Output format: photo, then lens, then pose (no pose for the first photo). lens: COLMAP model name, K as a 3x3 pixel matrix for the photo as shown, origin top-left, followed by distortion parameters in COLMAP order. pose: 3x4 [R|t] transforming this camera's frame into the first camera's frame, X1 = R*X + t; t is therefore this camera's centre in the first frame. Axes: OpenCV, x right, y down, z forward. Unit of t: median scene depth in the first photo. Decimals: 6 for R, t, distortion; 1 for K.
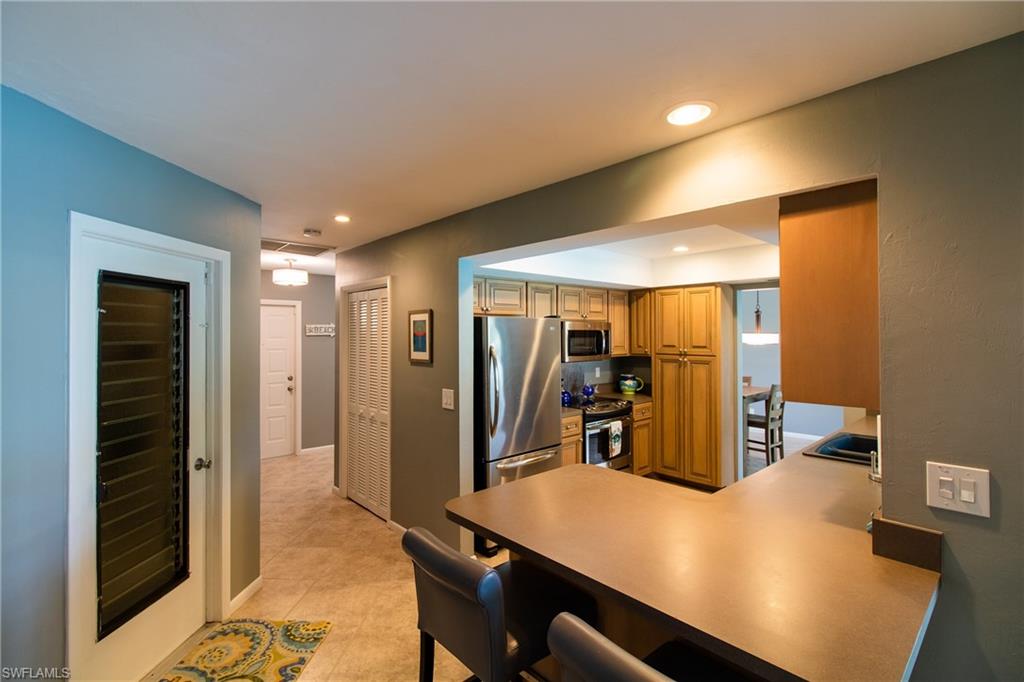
lens RADIAL K [[470.7, 0, 511.0], [0, 470.7, 329.2], [0, 0, 1]] dist [-0.001293, -0.003988]
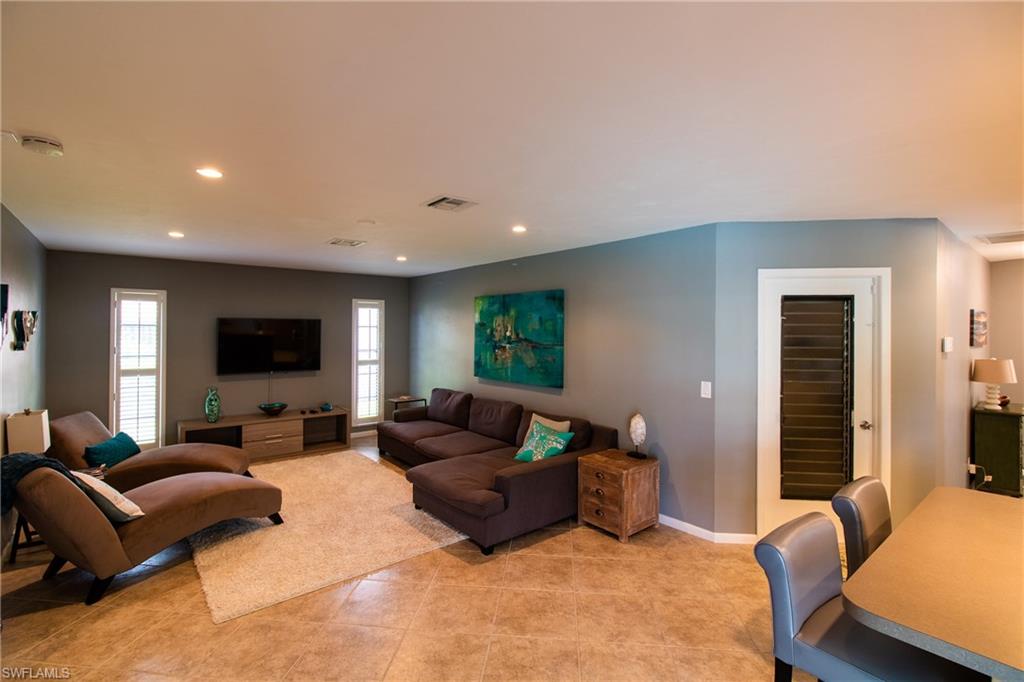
lens RADIAL K [[469.7, 0, 509.9], [0, 469.7, 326.5], [0, 0, 1]] dist [-0.000448, -0.000364]
pose [[-0.049602, -0.001925, -0.998767, 0.514390], [0.005612, 0.999982, -0.002206, -0.004065], [0.998753, -0.005715, -0.049590, 0.017442]]
